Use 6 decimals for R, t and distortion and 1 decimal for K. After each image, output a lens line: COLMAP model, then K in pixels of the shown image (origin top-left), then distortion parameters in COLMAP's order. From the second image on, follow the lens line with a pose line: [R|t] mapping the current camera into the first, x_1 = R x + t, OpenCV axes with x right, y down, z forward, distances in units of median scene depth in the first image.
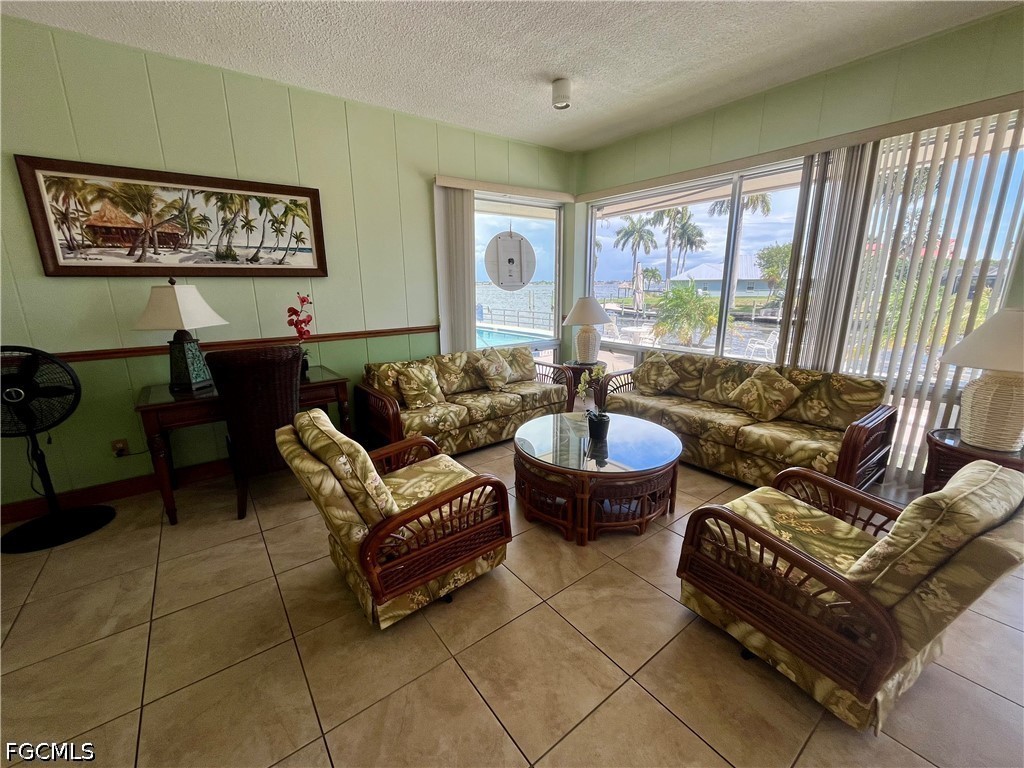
lens RADIAL K [[414.5, 0, 510.3], [0, 414.5, 384.3], [0, 0, 1]] dist [-0.001499, 0.000019]
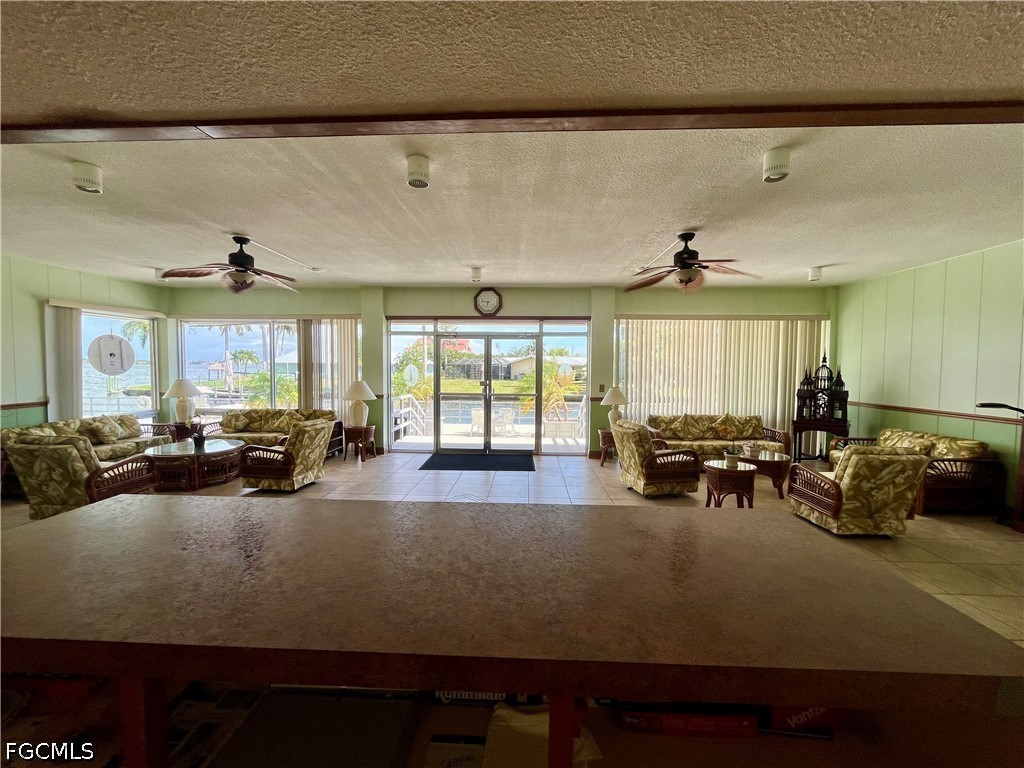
lens RADIAL K [[414.5, 0, 510.3], [0, 414.5, 384.3], [0, 0, 1]] dist [-0.001499, 0.000019]
pose [[0.638526, -0.019602, 0.769350, -0.246315], [0.166747, 0.979452, -0.113438, 0.207072], [-0.751318, 0.200720, 0.628675, -0.984371]]
